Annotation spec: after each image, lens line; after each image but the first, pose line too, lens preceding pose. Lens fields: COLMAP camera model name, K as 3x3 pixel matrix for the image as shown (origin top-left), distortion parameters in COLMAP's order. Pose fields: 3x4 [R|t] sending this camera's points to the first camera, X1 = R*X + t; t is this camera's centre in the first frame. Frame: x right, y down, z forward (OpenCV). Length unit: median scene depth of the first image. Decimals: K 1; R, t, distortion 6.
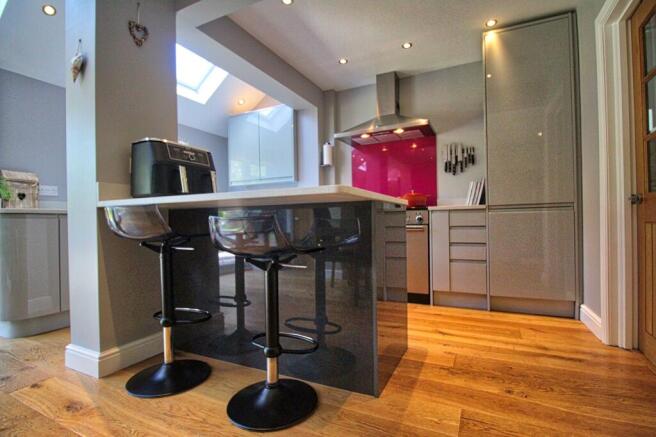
lens RADIAL K [[308.0, 0, 328.0], [0, 308.0, 218.5], [0, 0, 1]] dist [-0.022239, -0.000181]
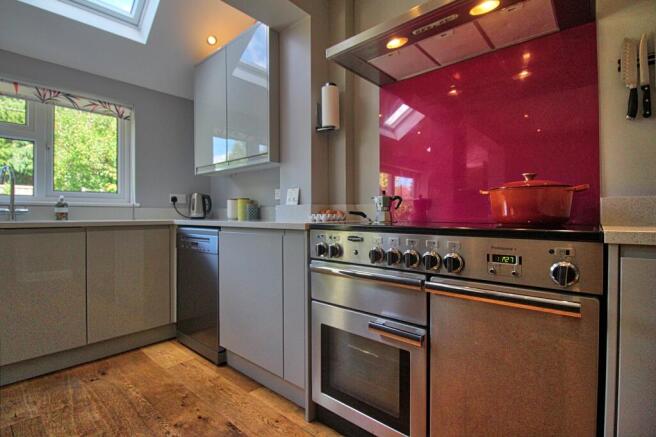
lens RADIAL K [[311.2, 0, 328.0], [0, 311.2, 218.5], [0, 0, 1]] dist [-0.023062, -0.000540]
pose [[0.970916, 0.011414, -0.239147, 0.157889], [-0.005795, 0.999691, 0.024185, -0.052279], [0.239349, -0.022096, 0.970682, 0.682127]]
